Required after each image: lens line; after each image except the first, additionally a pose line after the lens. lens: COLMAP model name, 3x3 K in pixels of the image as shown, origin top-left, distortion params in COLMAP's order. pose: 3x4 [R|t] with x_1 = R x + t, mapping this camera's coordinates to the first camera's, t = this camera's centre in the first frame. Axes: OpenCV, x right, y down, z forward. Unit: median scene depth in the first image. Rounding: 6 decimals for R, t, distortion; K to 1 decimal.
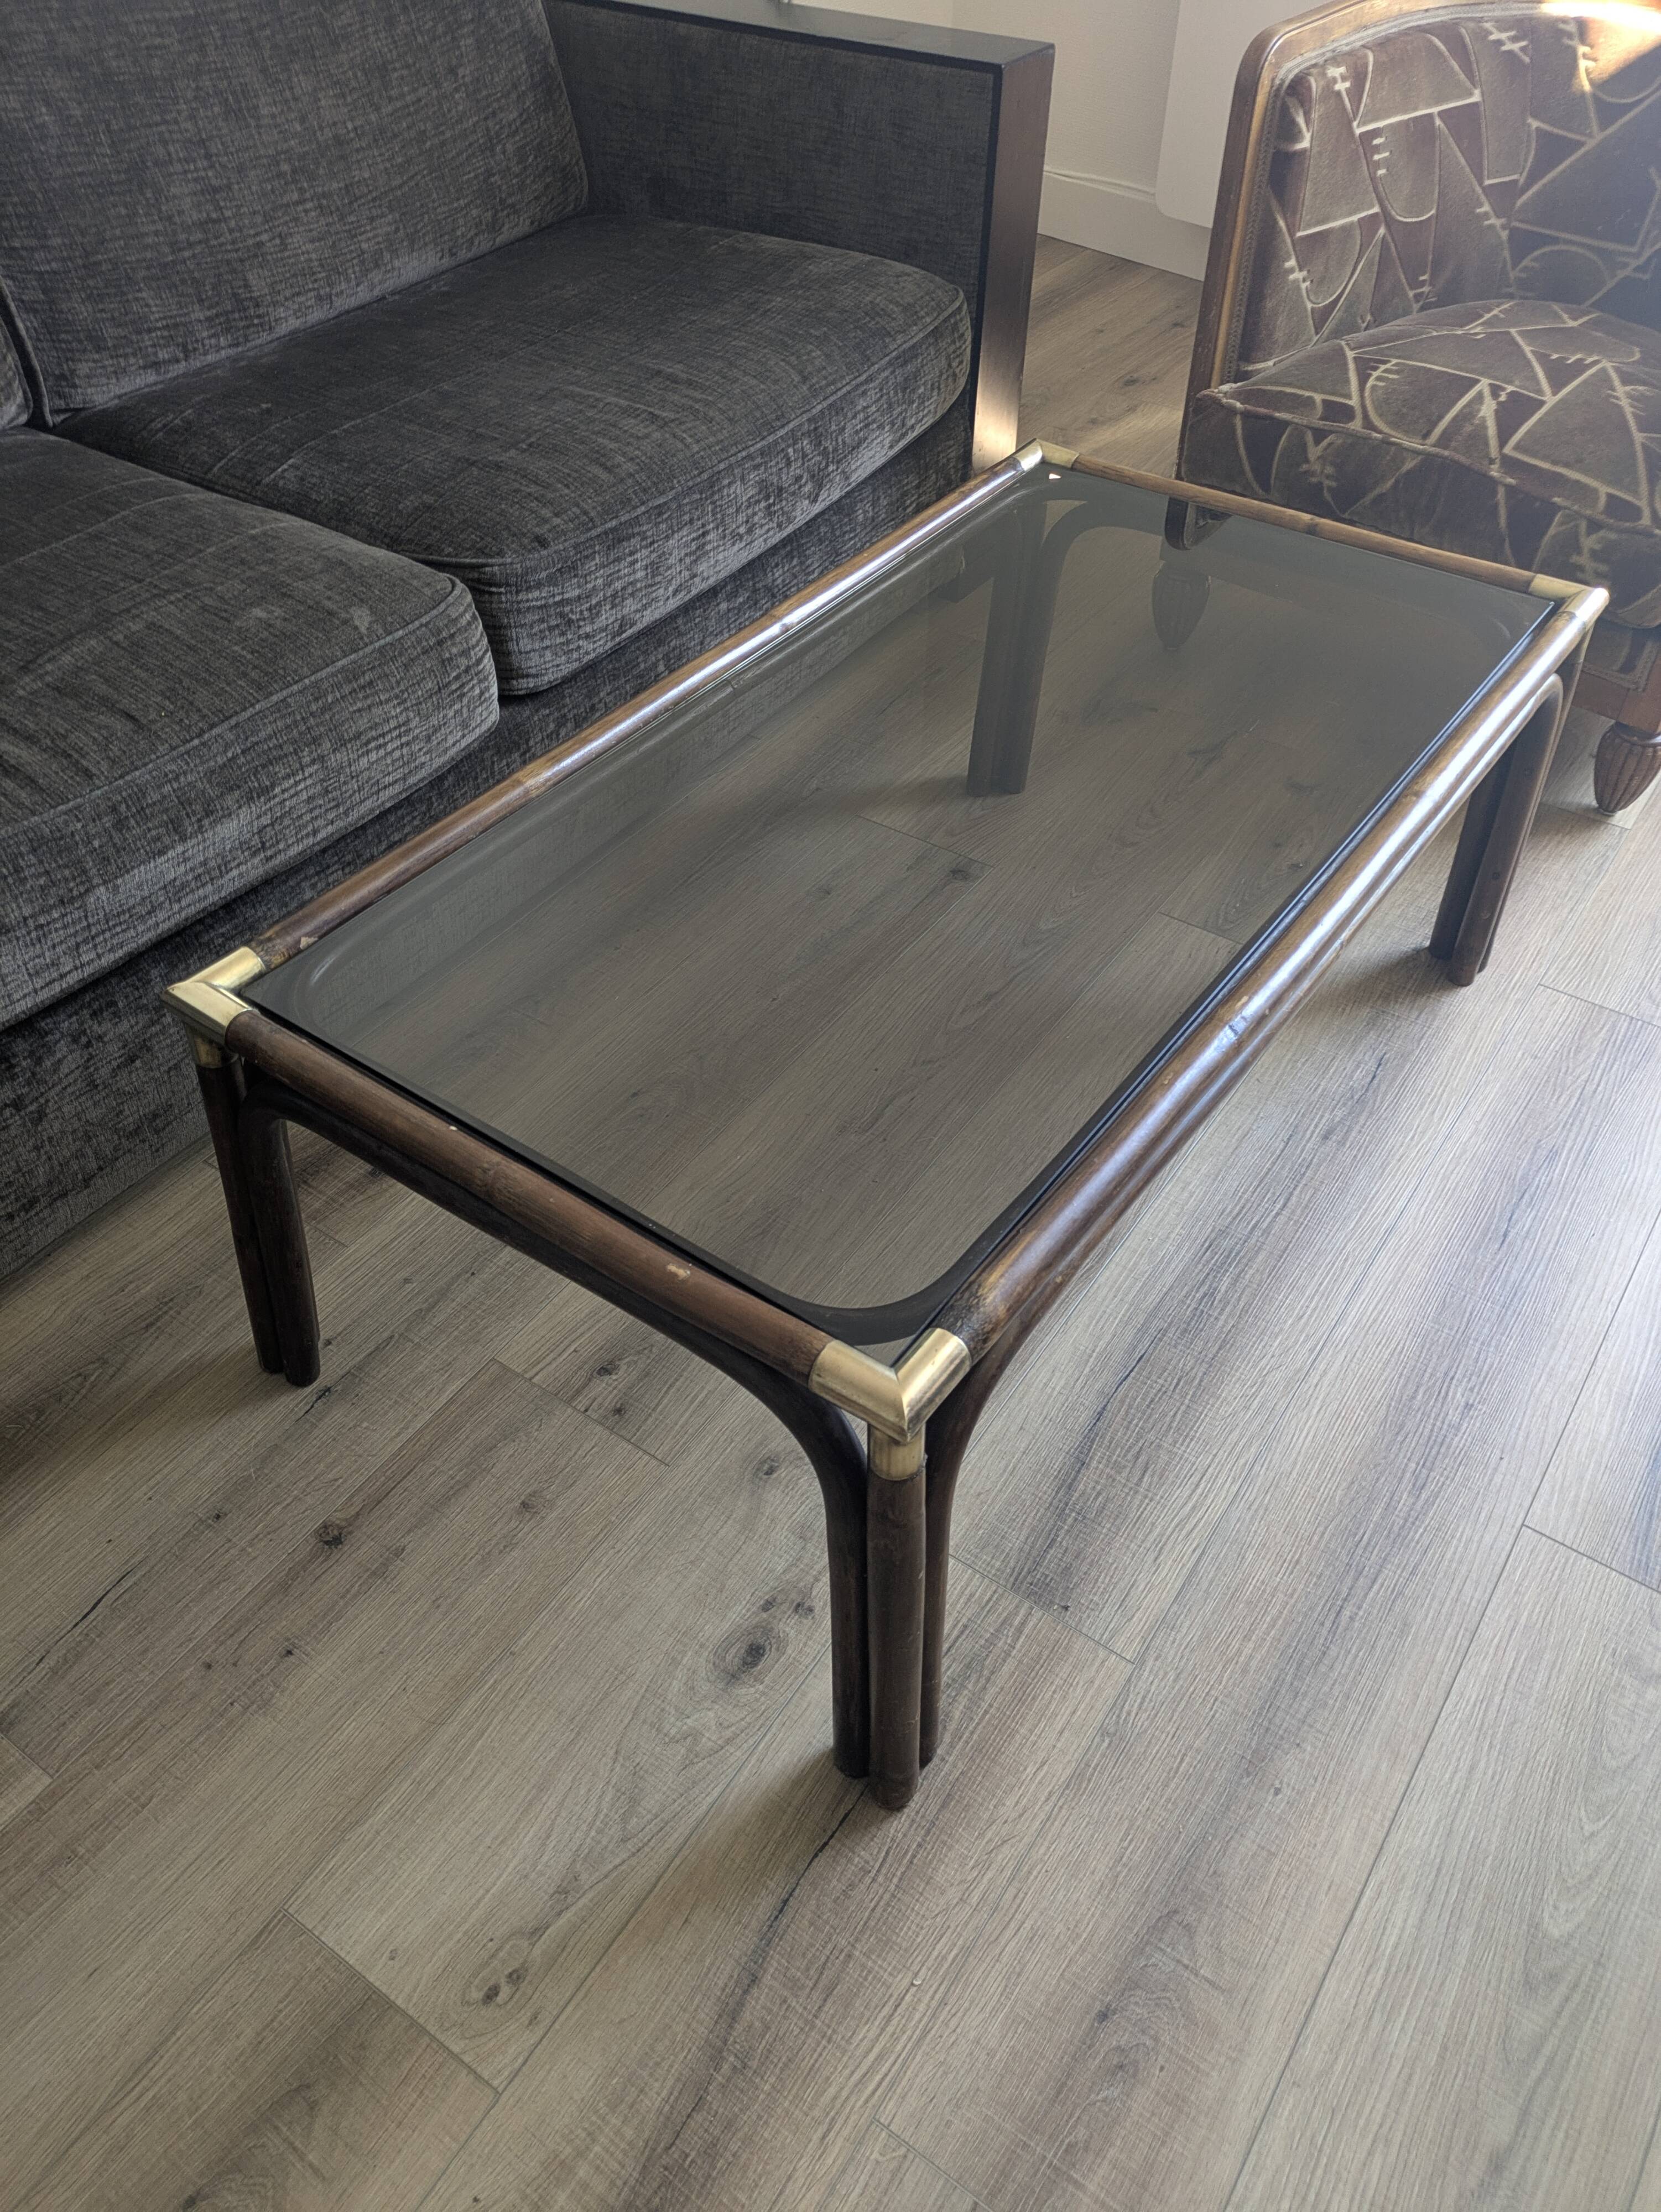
lens RADIAL K [[1651.1, 0, 784.1], [0, 1651.1, 1138.6], [0, 0, 1]] dist [0.034647, -0.030991]
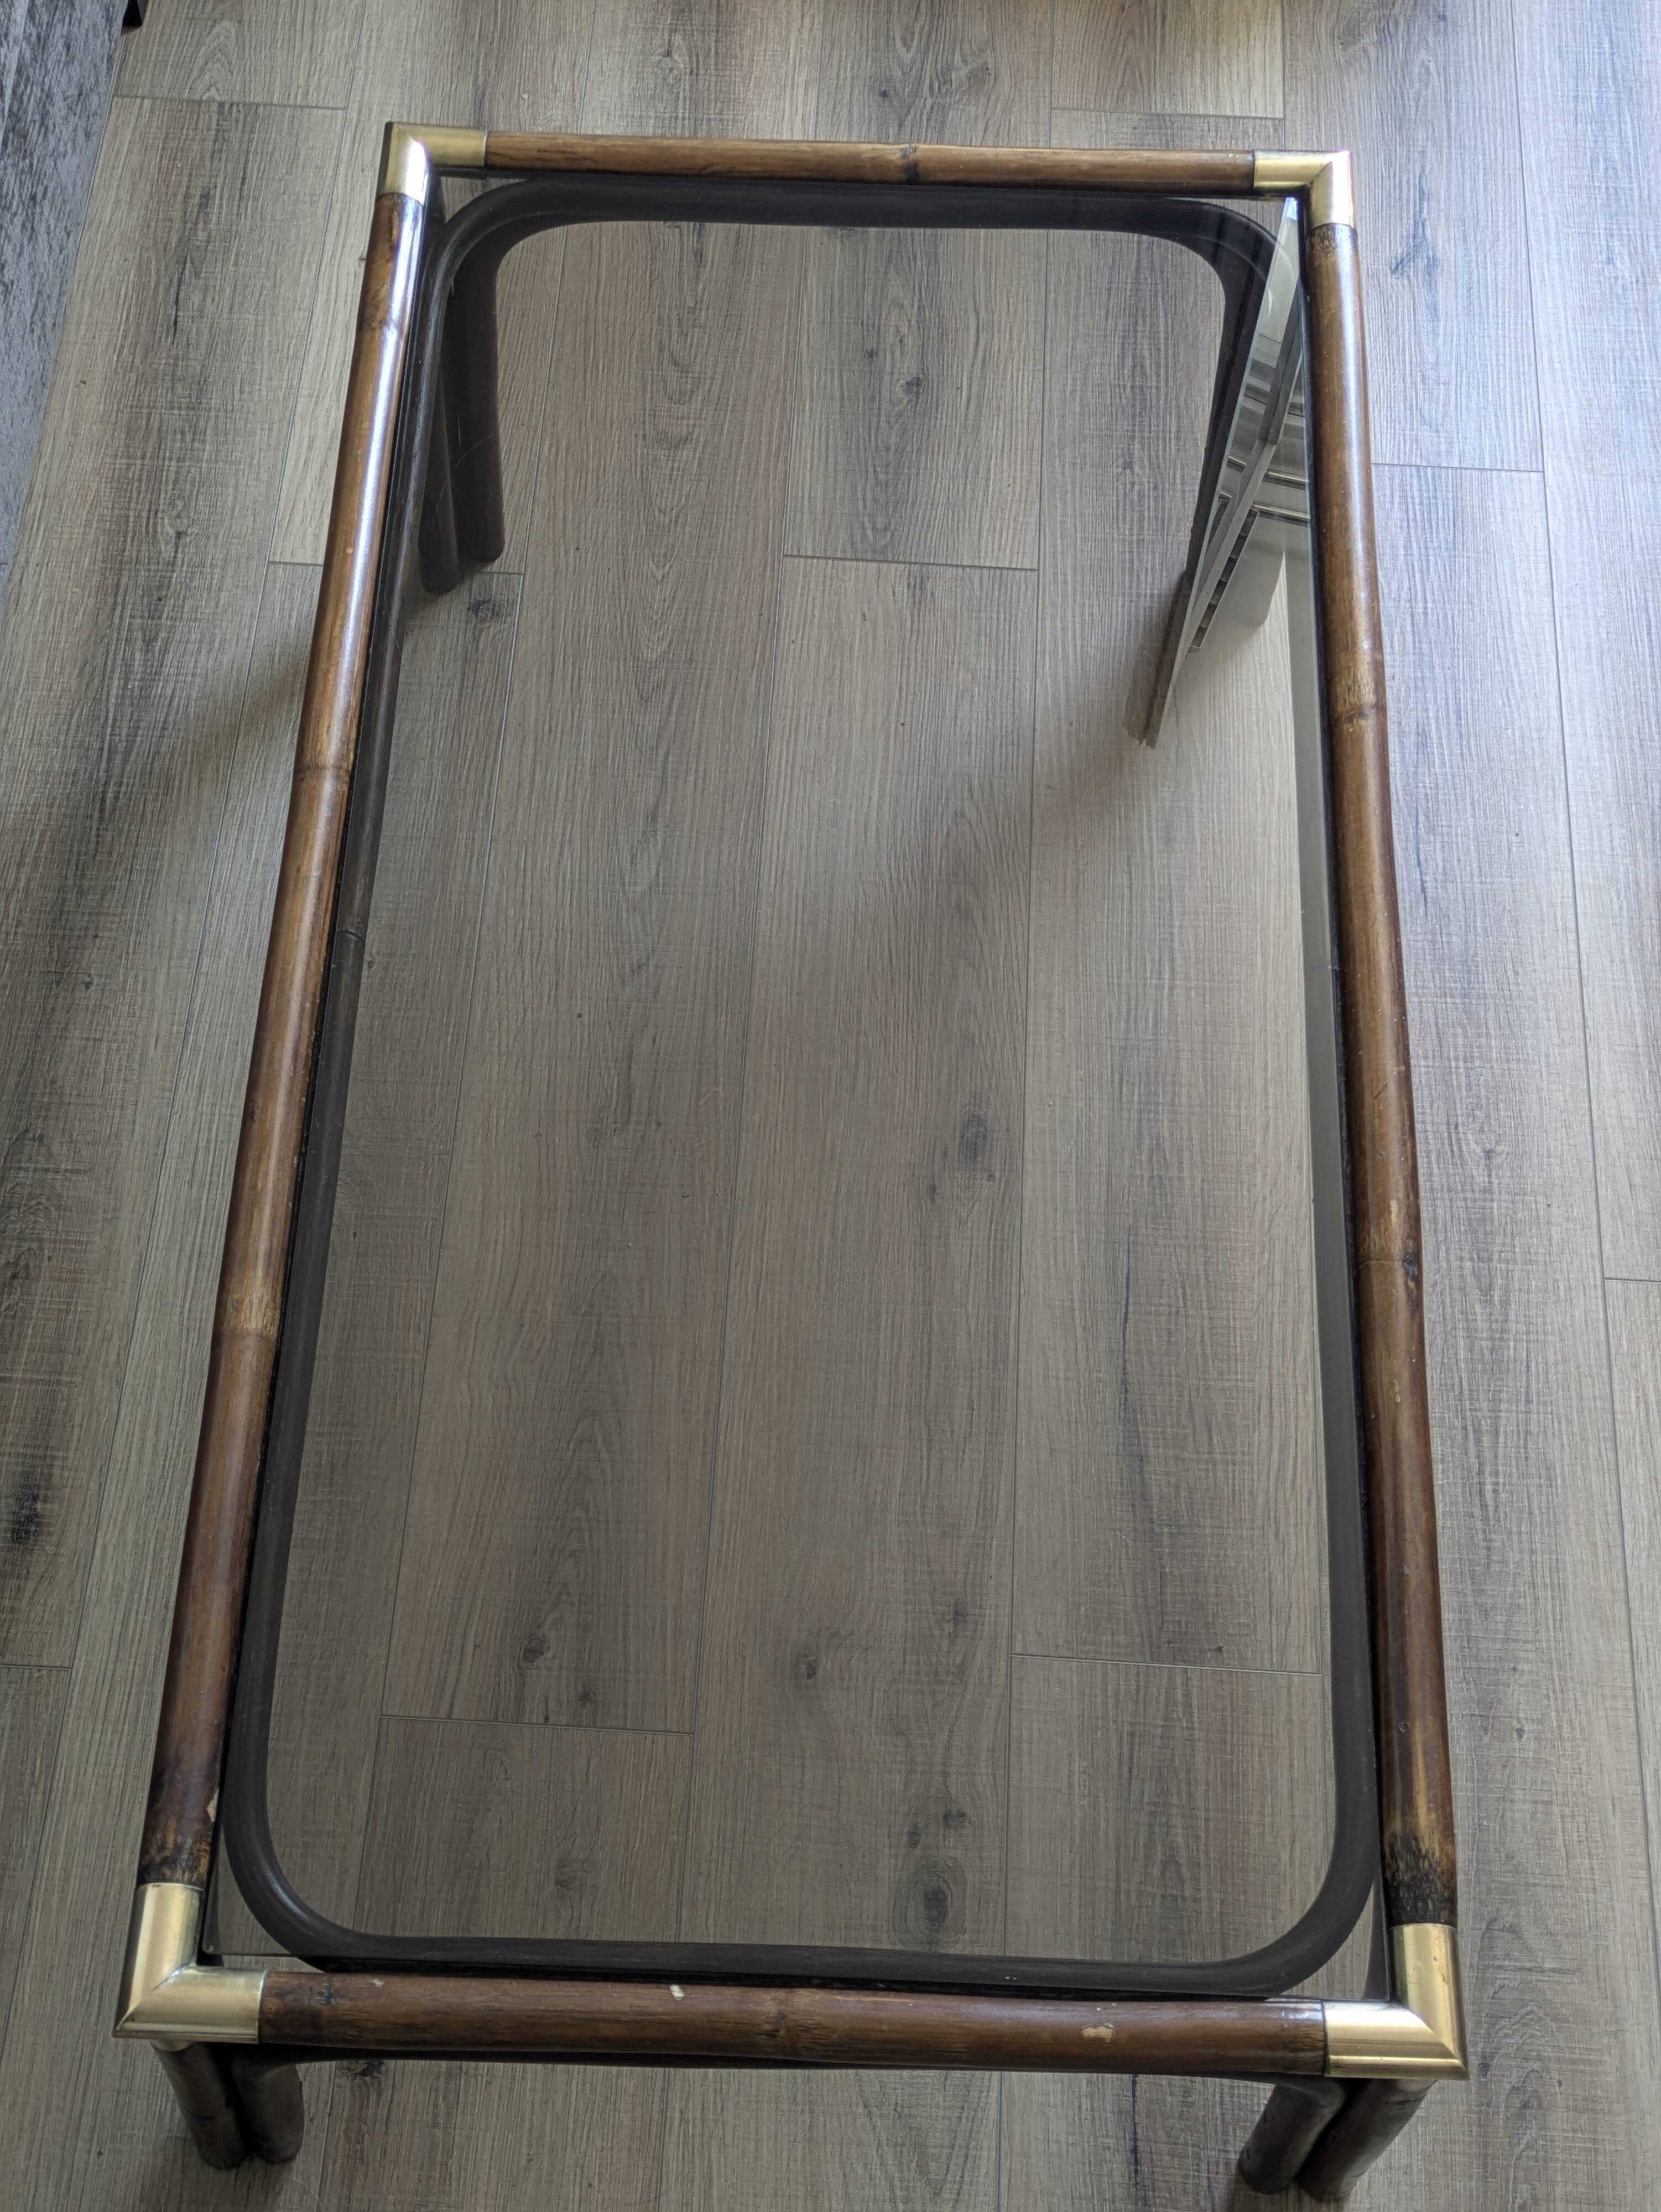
lens RADIAL K [[2853.4, 0, 843.7], [0, 2853.4, 1094.2], [0, 0, 1]] dist [0.038704, 0.000000]
pose [[0.848212, -0.463745, 0.255885, -0.197083], [0.355902, 0.856822, 0.373083, -0.484086], [-0.392263, -0.225384, 0.891814, -0.121813]]
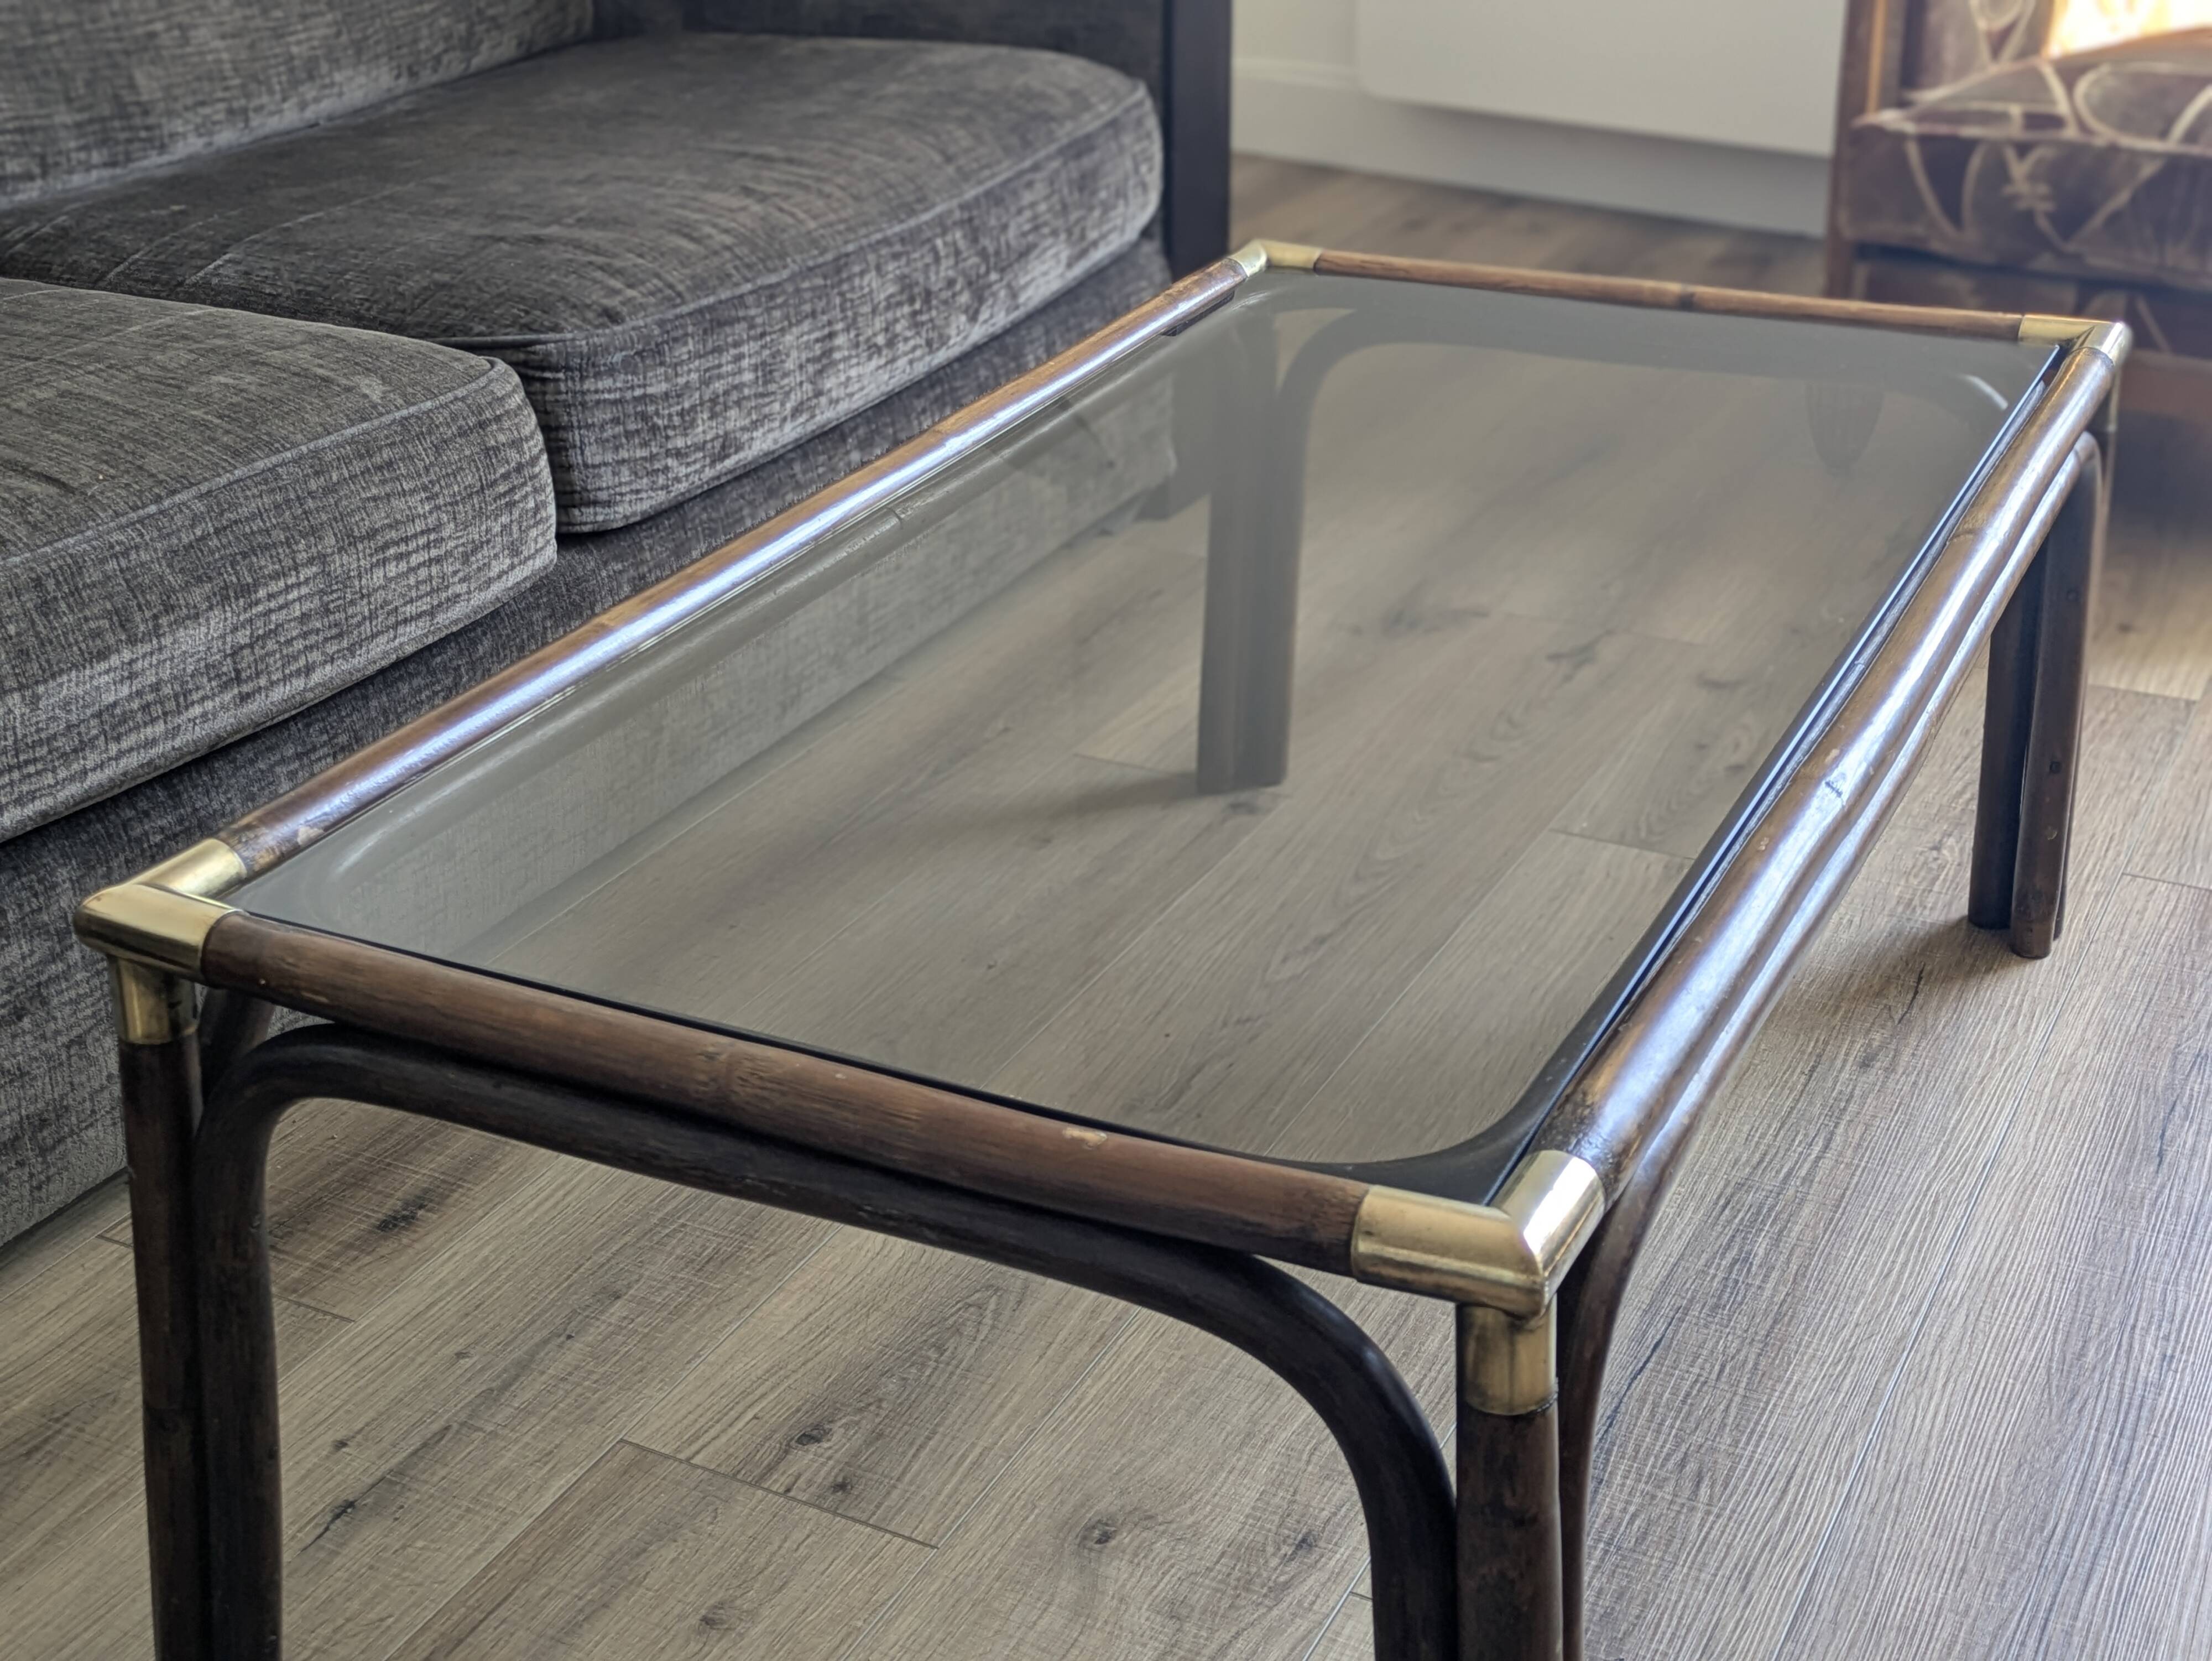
lens RADIAL K [[2853.4, 0, 1078.6], [0, 2853.4, 821.3], [0, 0, 1]] dist [0.038704, 0.000000]
pose [[0.992212, -0.065663, 0.105847, -0.104850], [0.096833, 0.941127, -0.323887, 0.273569], [-0.078349, 0.331614, 0.940156, -0.076224]]
